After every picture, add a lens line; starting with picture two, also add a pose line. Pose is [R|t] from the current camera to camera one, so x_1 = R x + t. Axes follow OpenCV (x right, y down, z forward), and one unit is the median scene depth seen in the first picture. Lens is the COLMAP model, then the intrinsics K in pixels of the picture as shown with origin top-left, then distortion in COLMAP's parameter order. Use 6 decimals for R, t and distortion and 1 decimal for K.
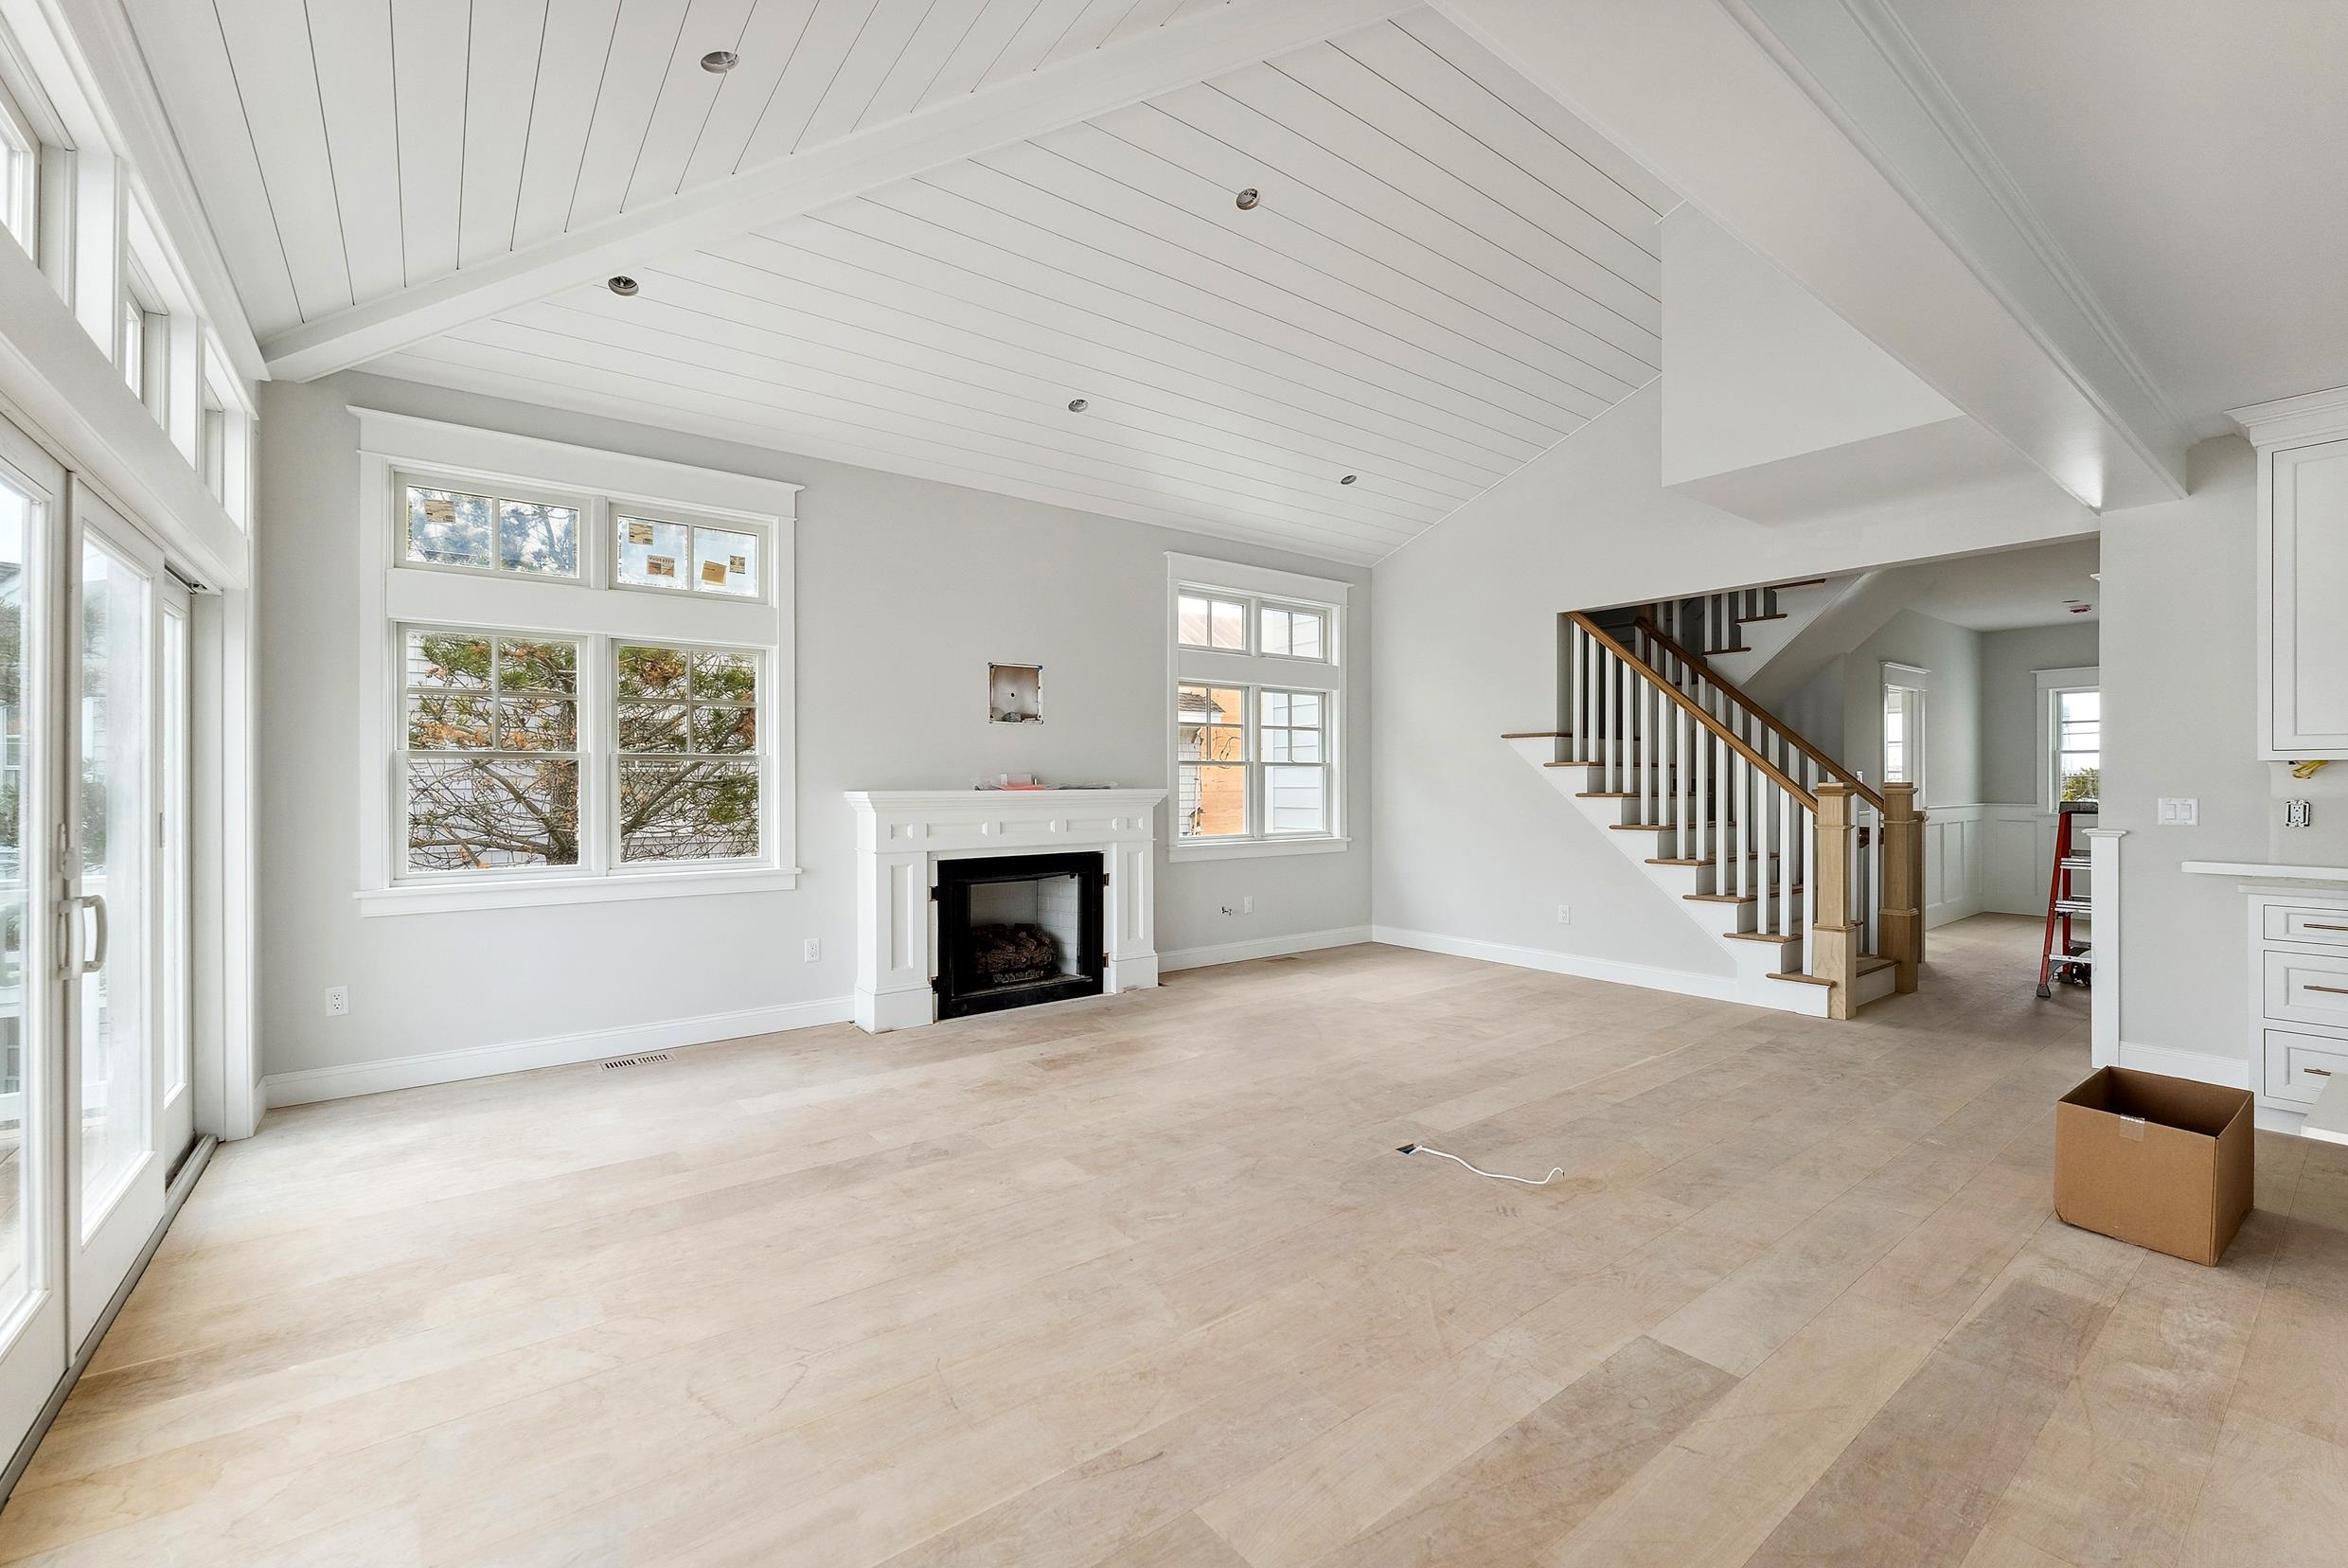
lens RADIAL K [[973.5, 0, 1174.0], [0, 973.5, 784.0], [0, 0, 1]] dist [-0.000058, 0.006930]
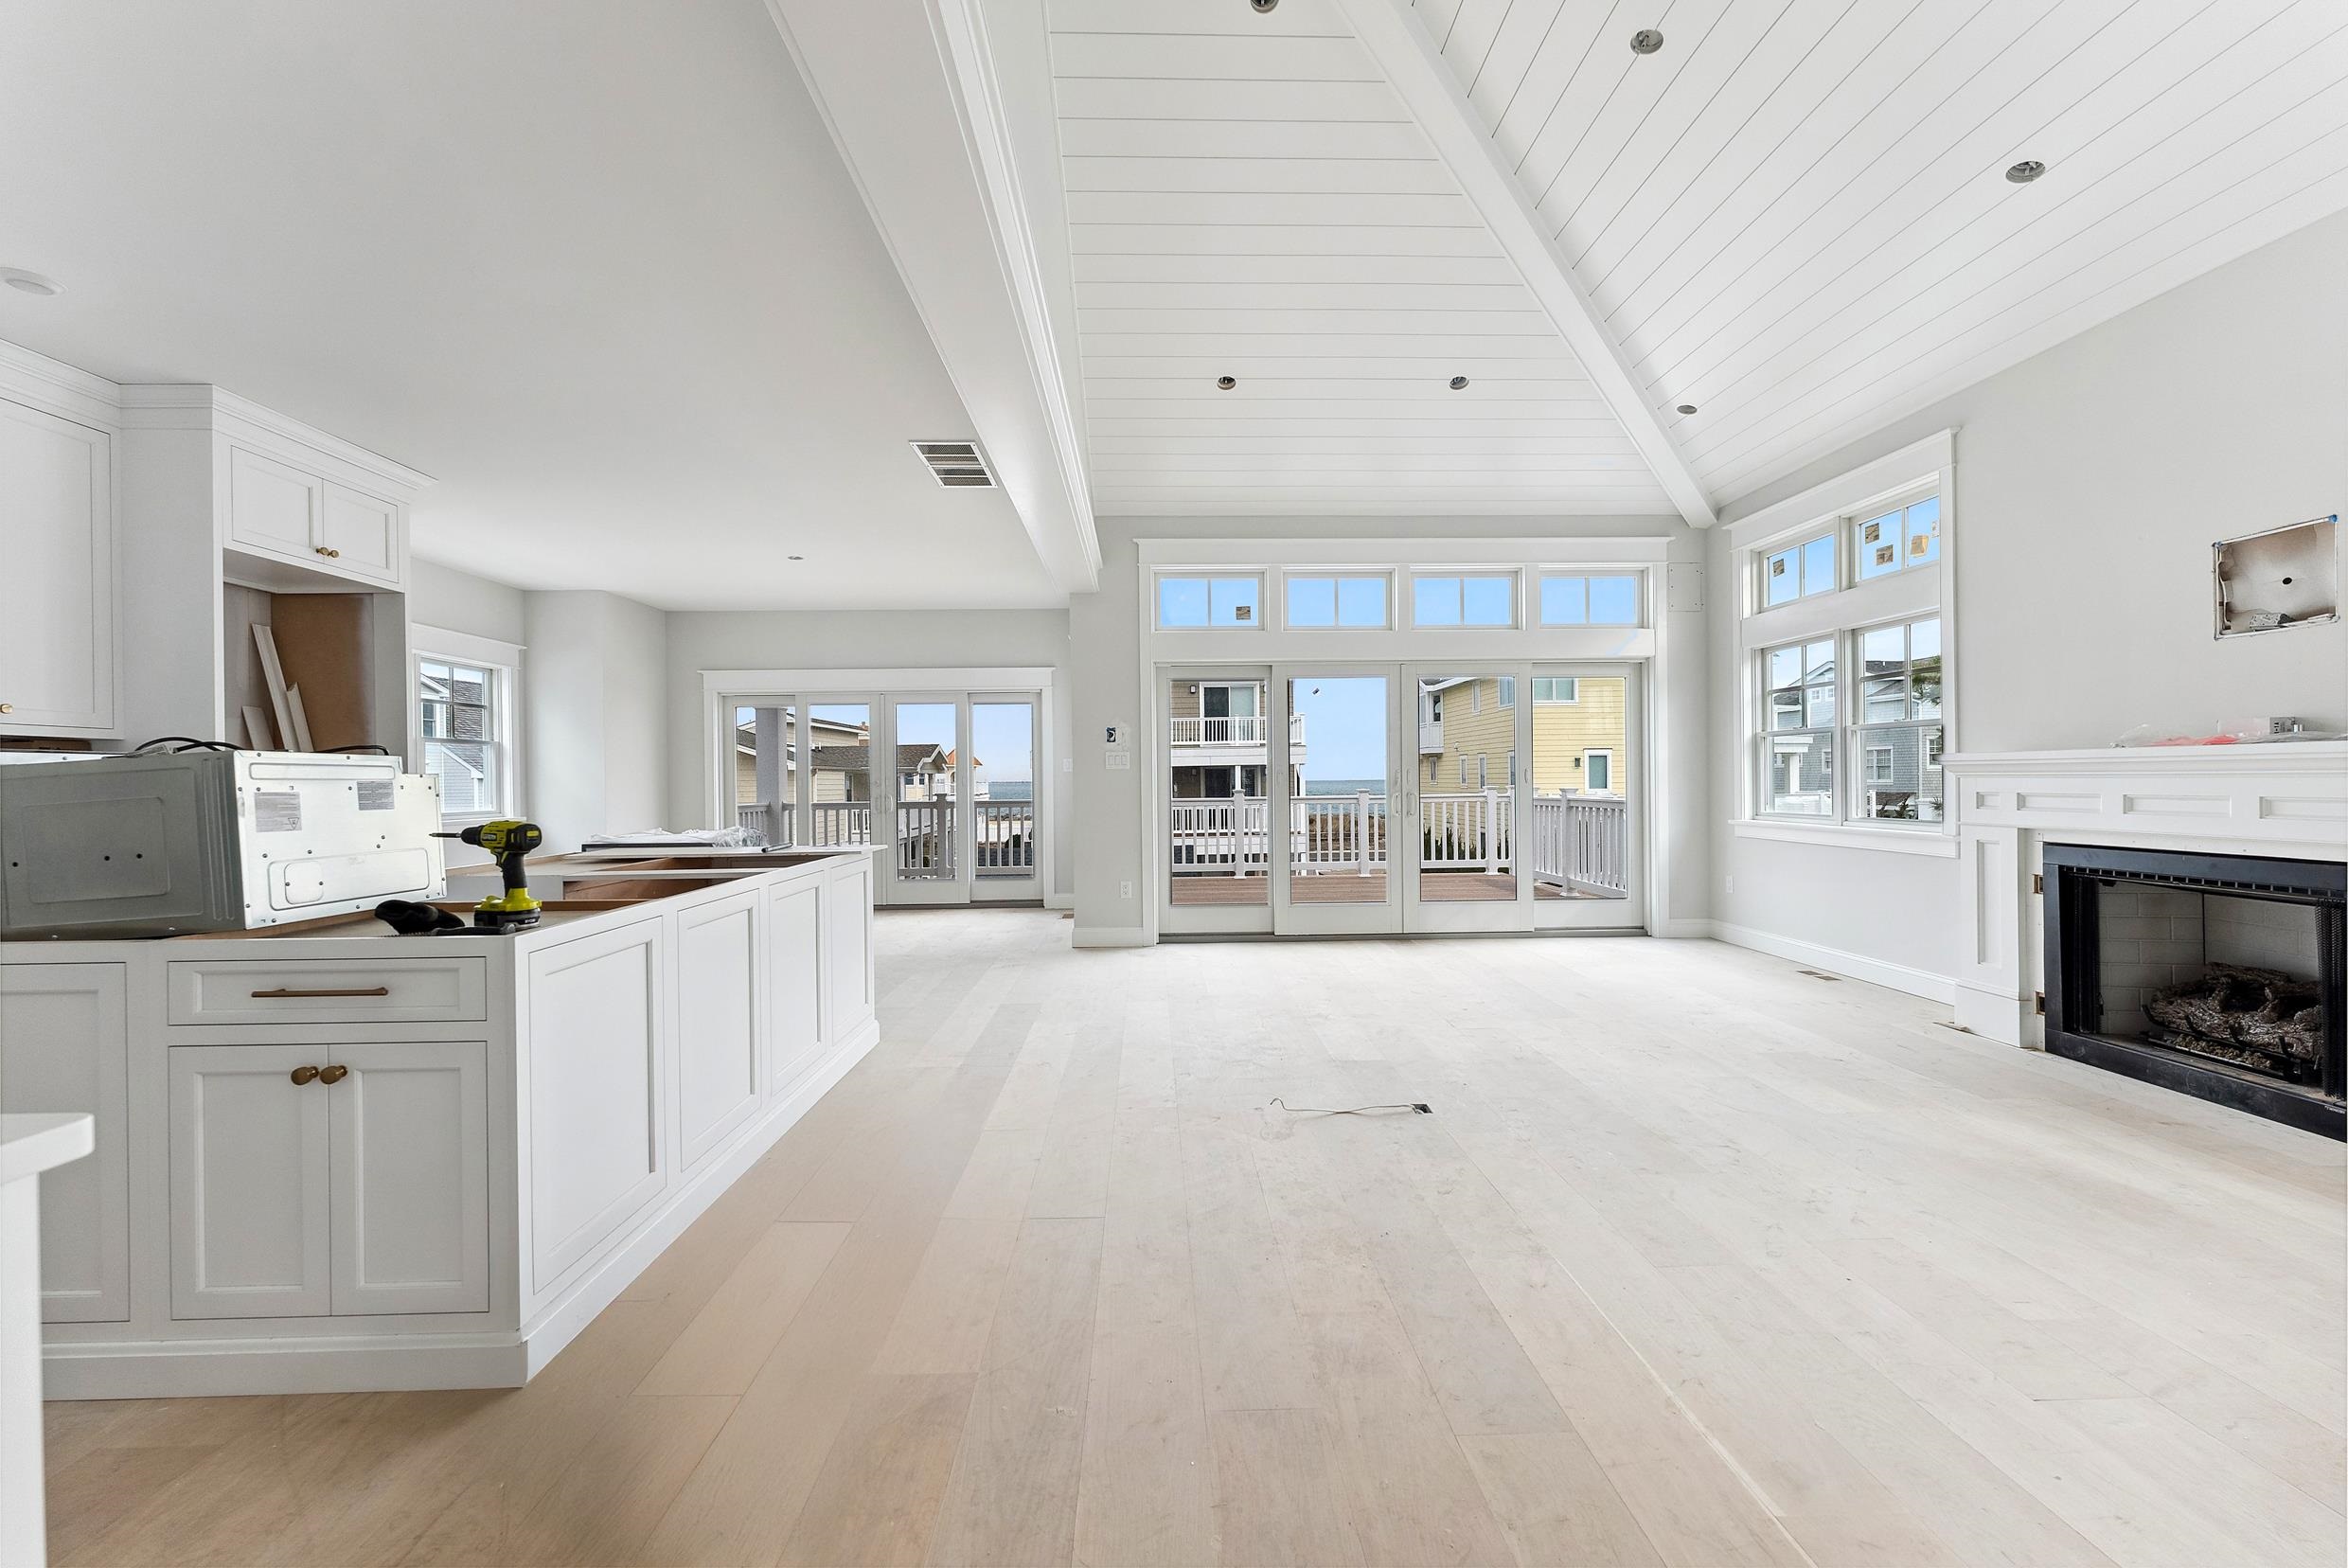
lens RADIAL K [[932.6, 0, 1186.9], [0, 932.6, 781.3], [0, 0, 1]] dist [0.001564, 0.000138]
pose [[-0.573004, 0.007621, -0.819517, 0.806074], [0.005017, 0.999971, 0.005791, 0.025717], [0.819537, -0.000793, -0.573025, 0.947070]]
